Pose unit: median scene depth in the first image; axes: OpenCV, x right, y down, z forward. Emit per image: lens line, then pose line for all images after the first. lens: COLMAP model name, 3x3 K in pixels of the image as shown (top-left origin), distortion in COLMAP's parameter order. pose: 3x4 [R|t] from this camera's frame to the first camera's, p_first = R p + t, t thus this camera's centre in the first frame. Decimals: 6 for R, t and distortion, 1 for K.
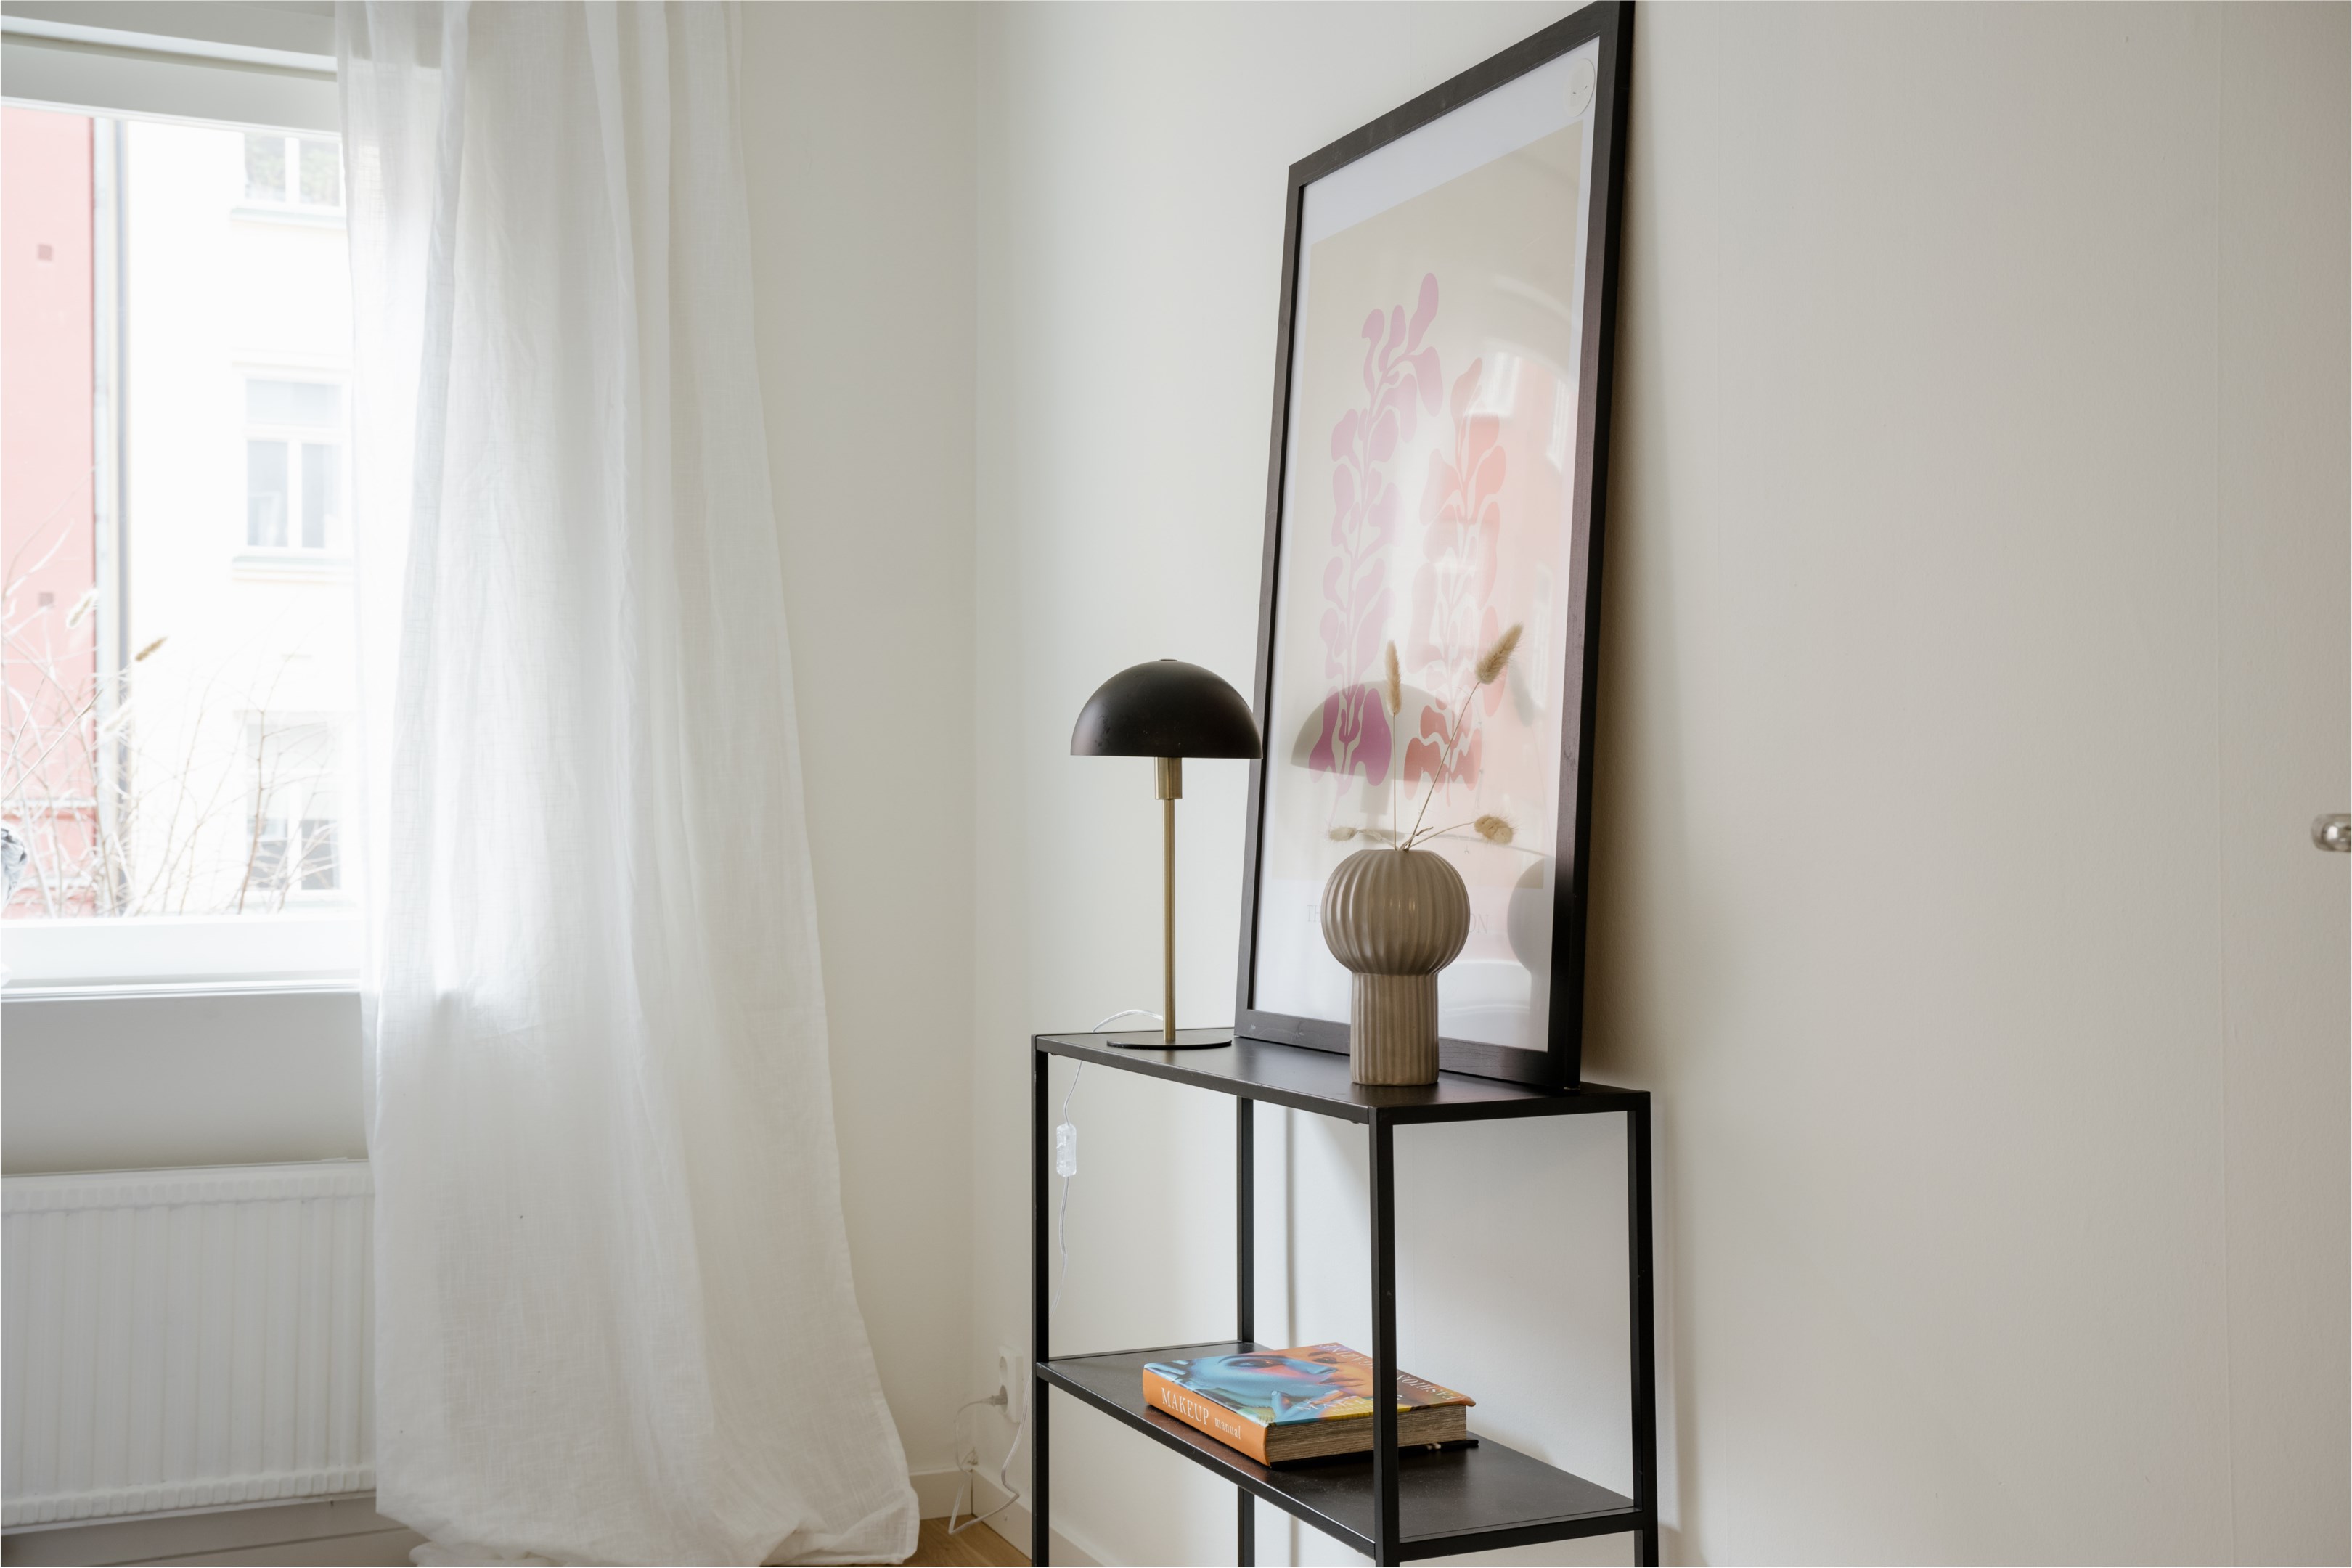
lens RADIAL K [[2659.9, 0, 1176.0], [0, 2659.9, 784.0], [0, 0, 1]] dist [0.011419, 0.306198]
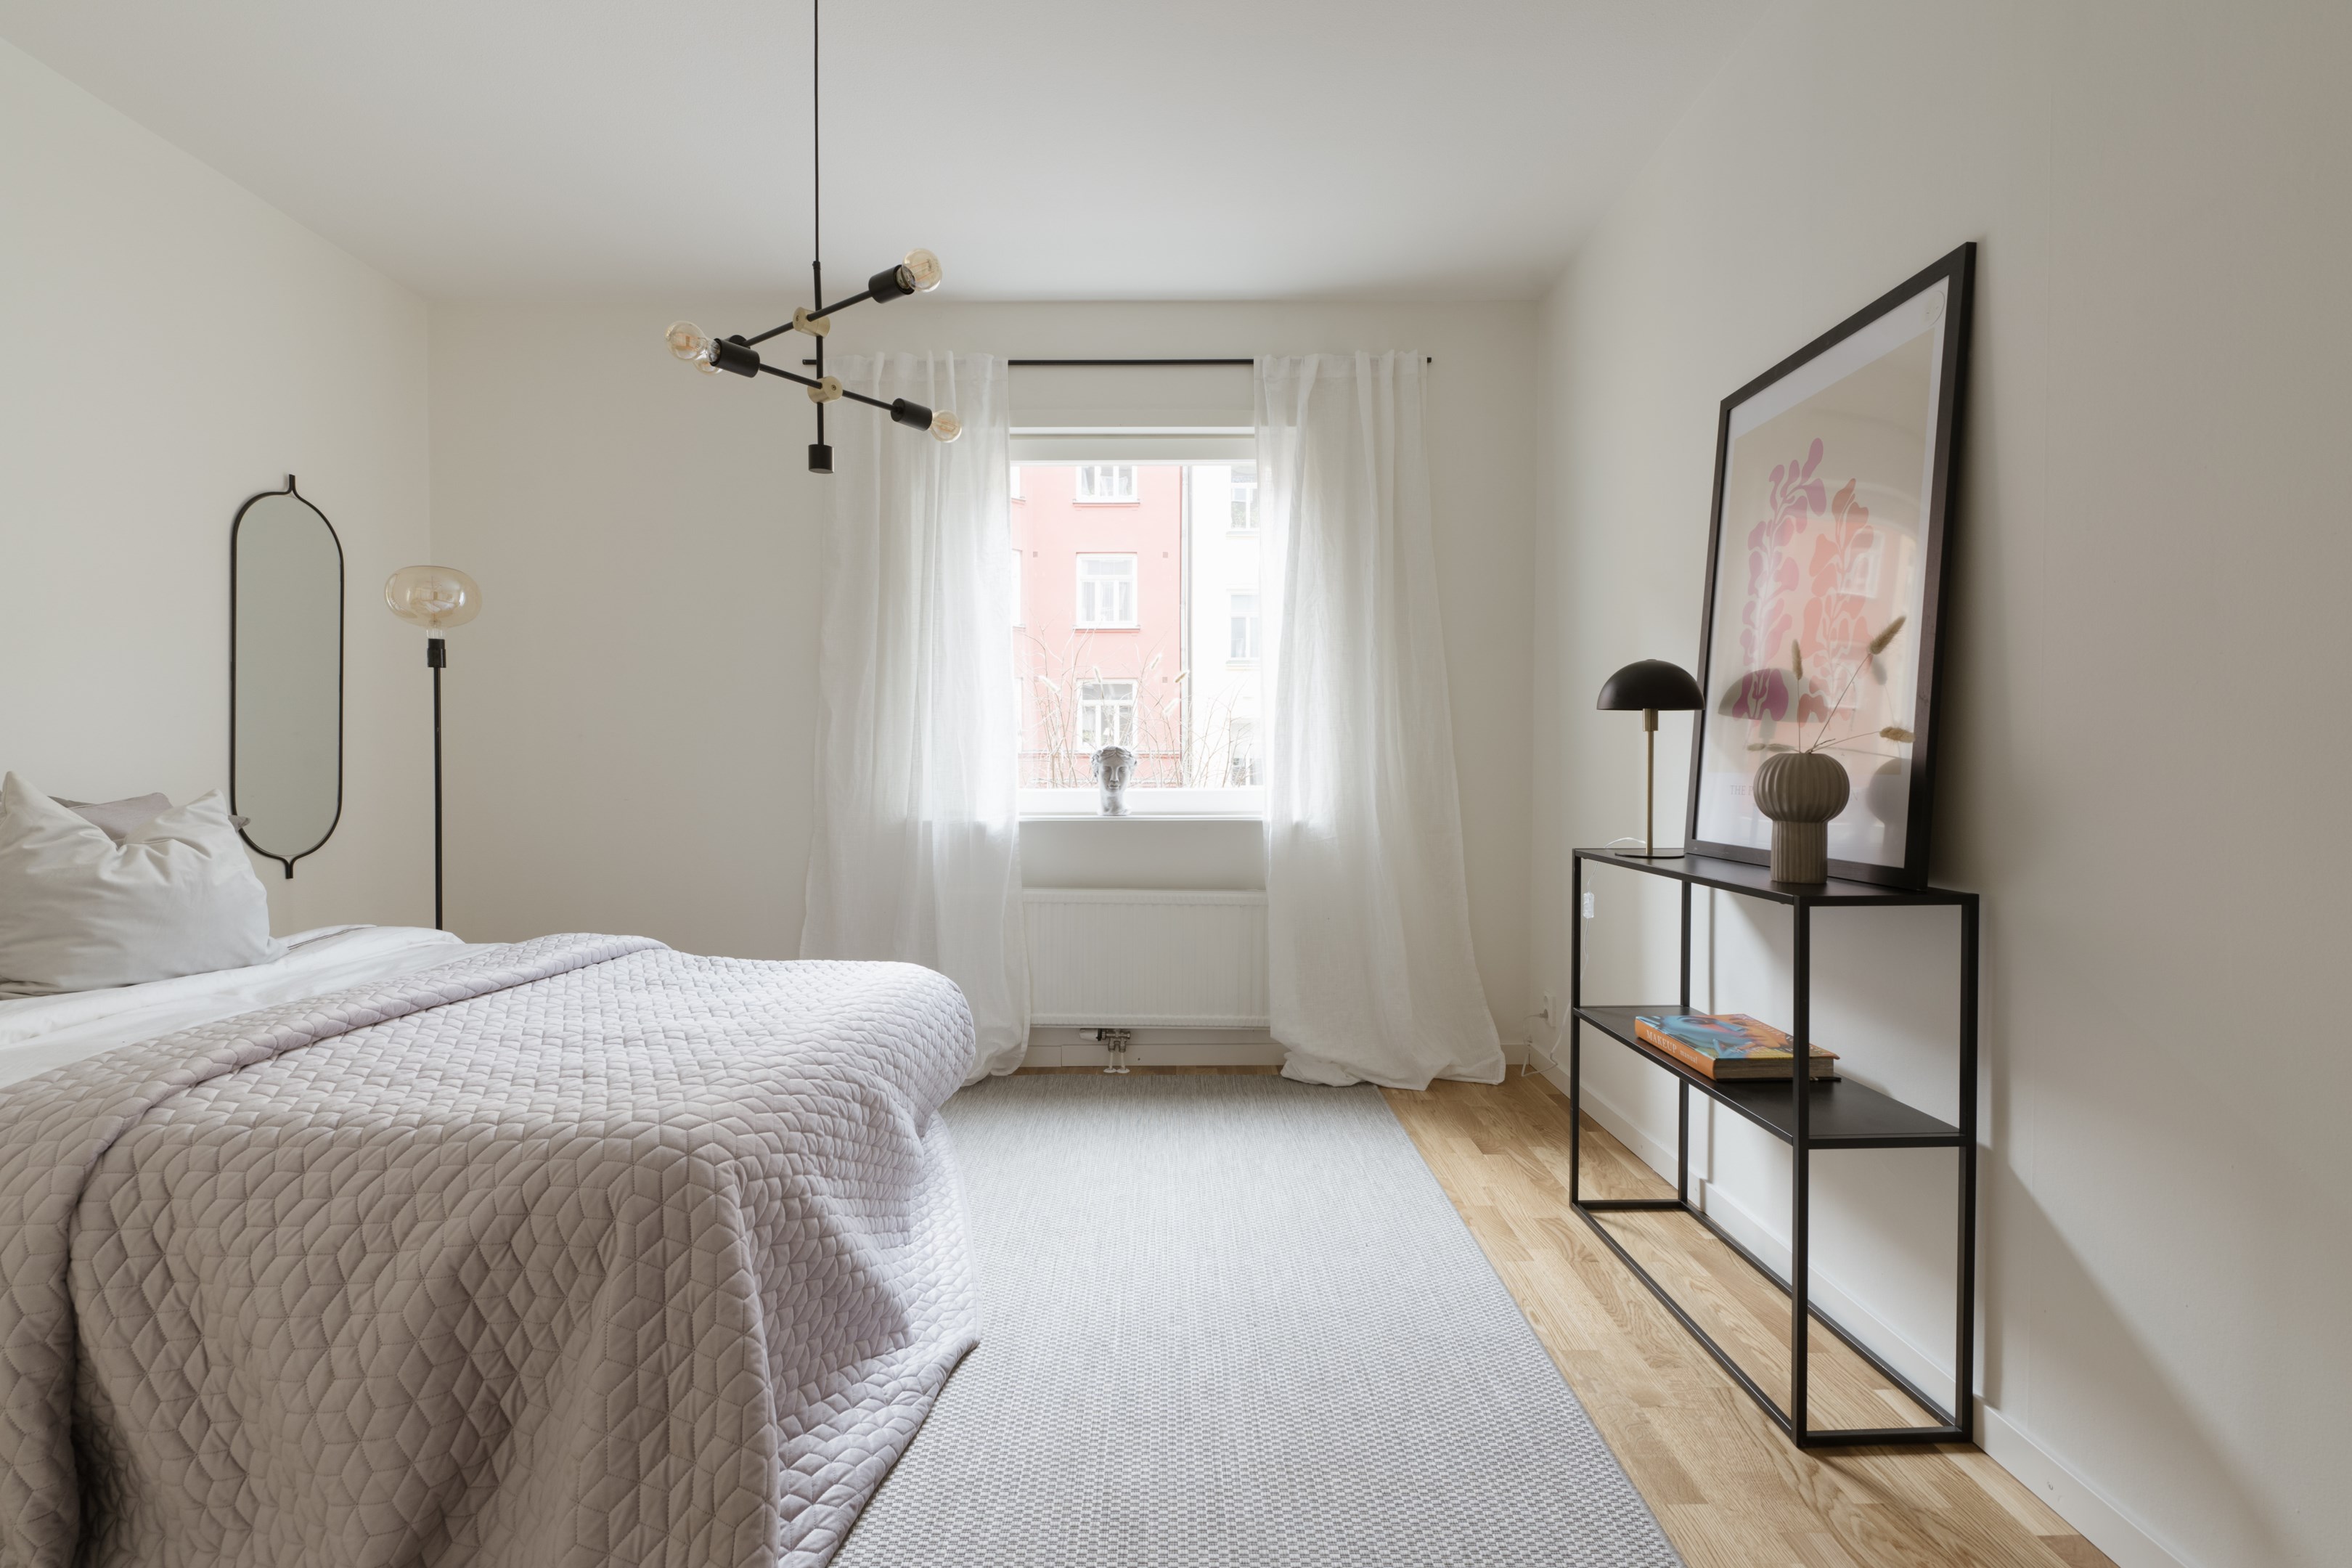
lens RADIAL K [[1028.8, 0, 1172.7], [0, 1028.8, 785.0], [0, 0, 1]] dist [-0.000128, -0.000498]
pose [[0.923843, 0.010210, -0.382635, -0.038039], [0.004495, 0.999286, 0.037517, 0.015529], [0.382745, -0.036380, 0.923137, 0.165106]]
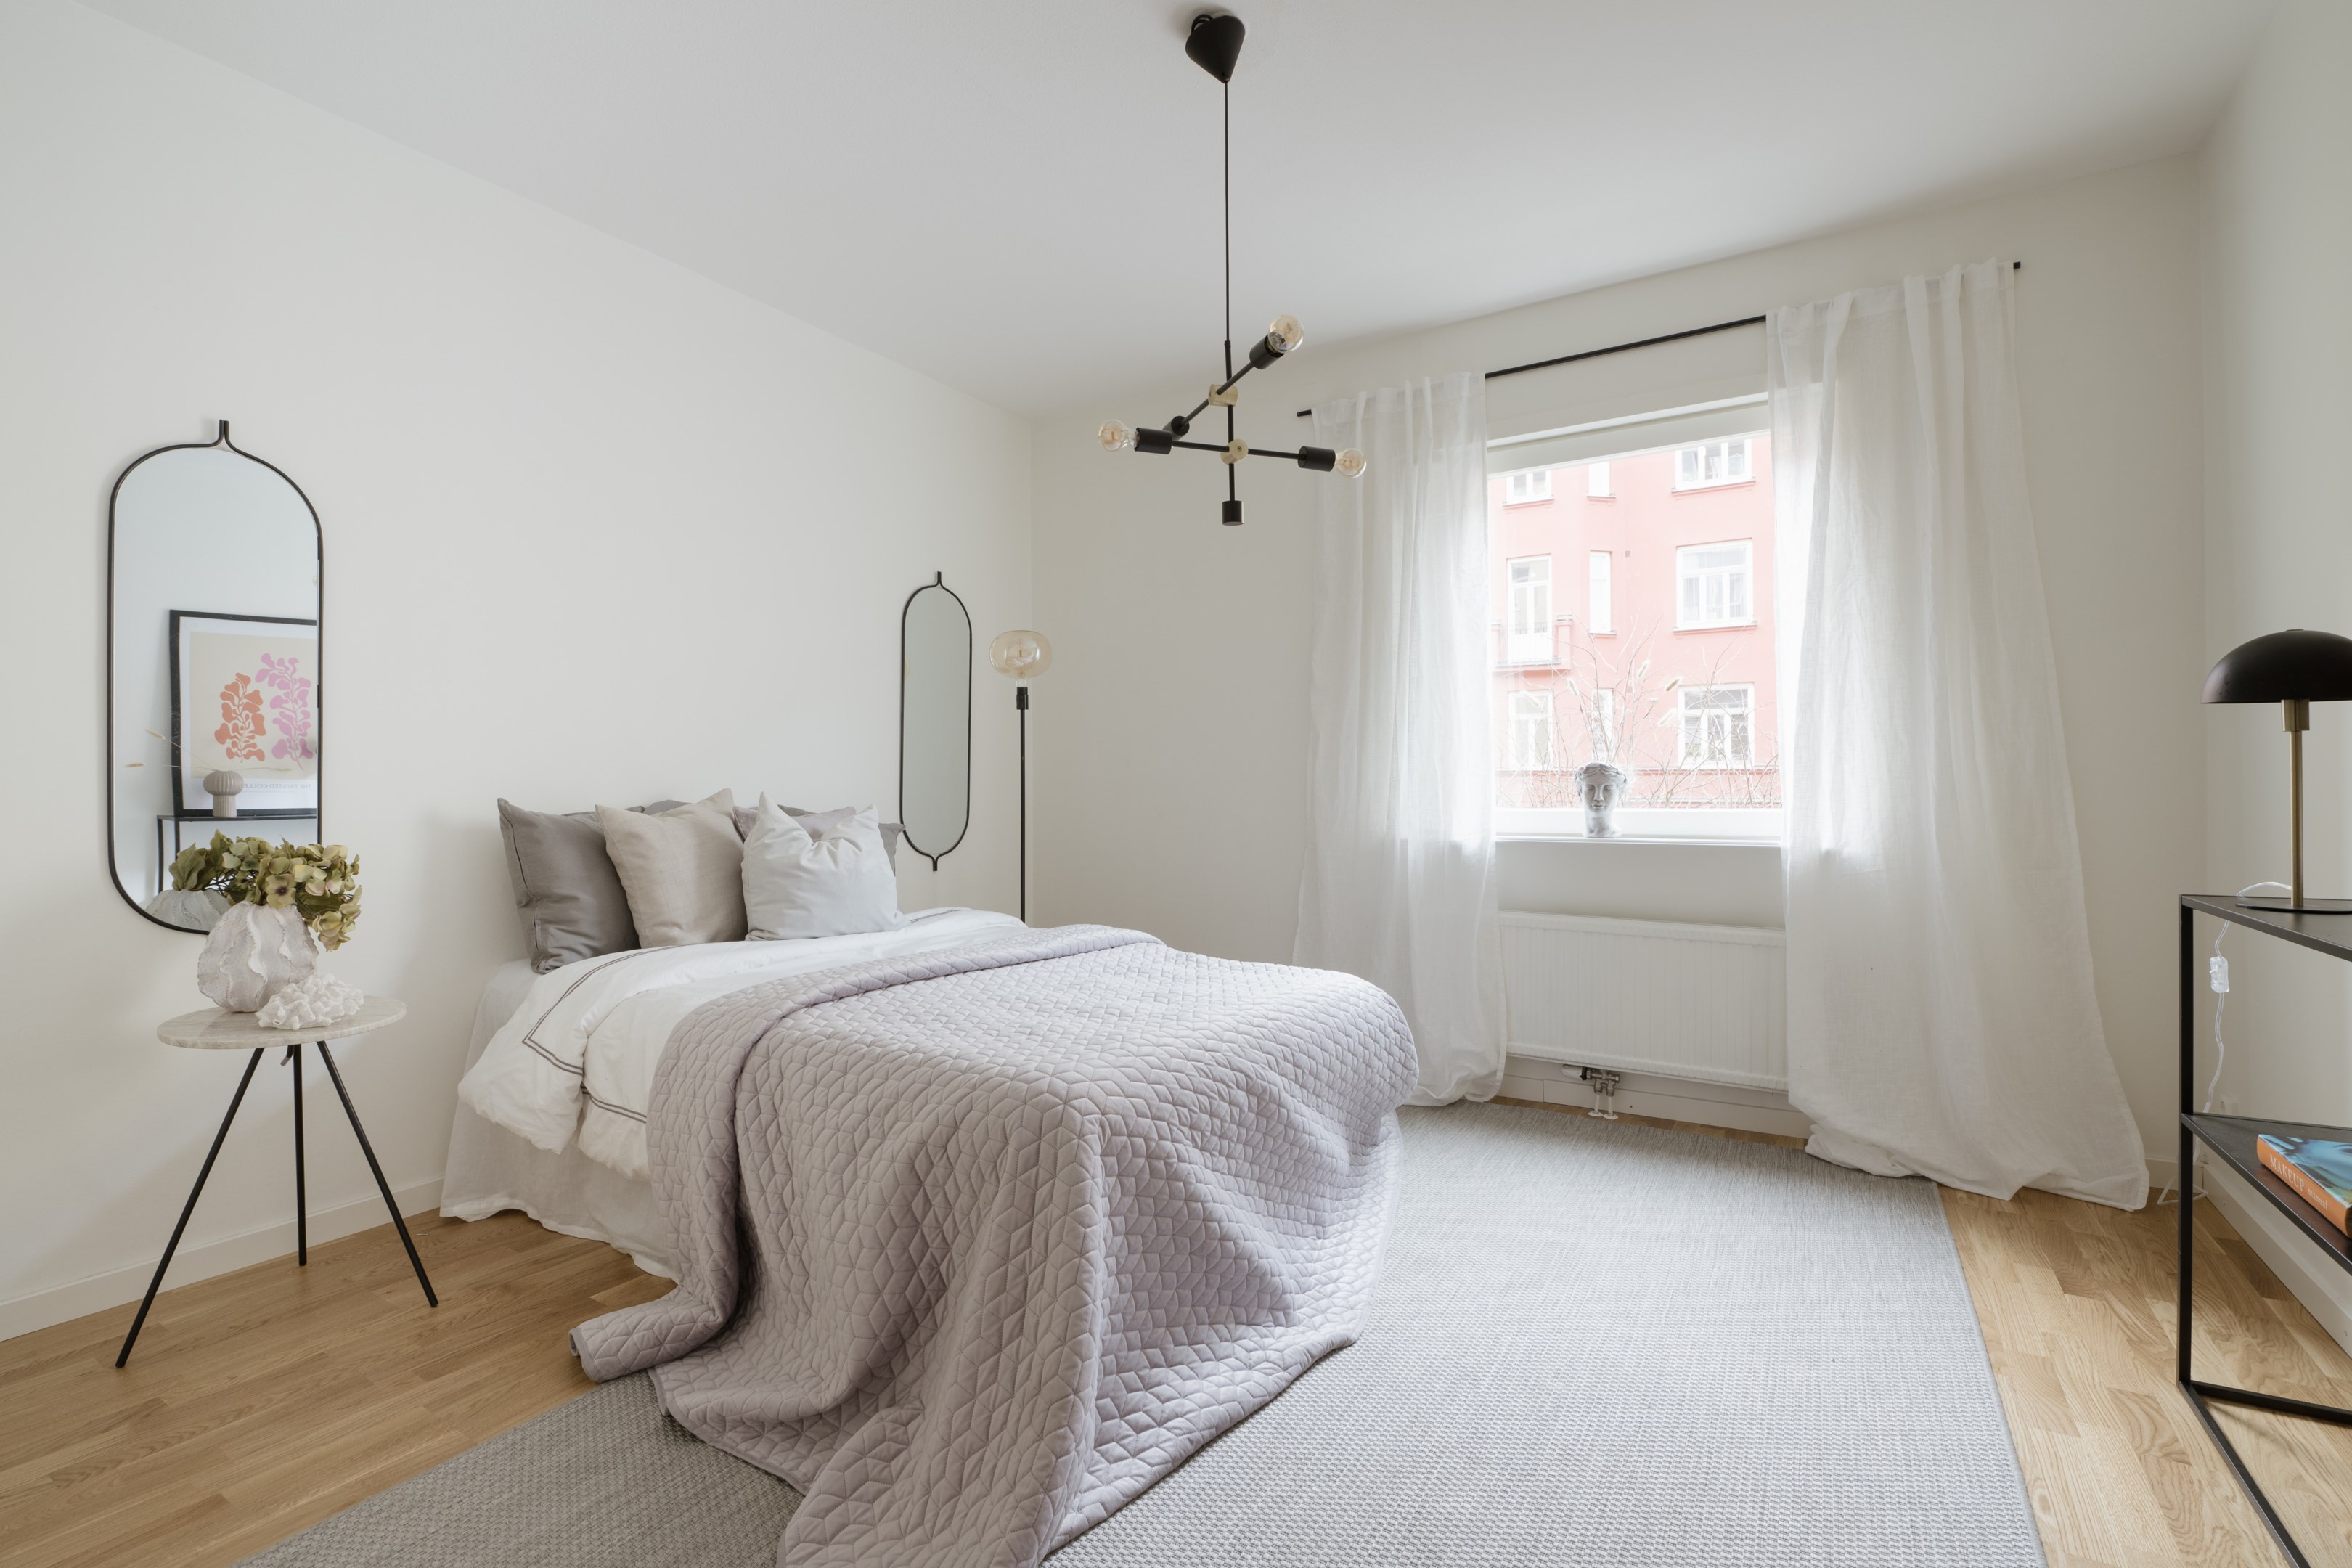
lens RADIAL K [[1045.0, 0, 1181.5], [0, 1045.0, 781.5], [0, 0, 1]] dist [-0.003451, -0.006524]
pose [[0.589323, -0.003014, -0.807892, 0.090381], [0.018335, 0.999785, 0.009644, 0.016023], [0.807689, -0.020496, 0.589252, 0.219406]]
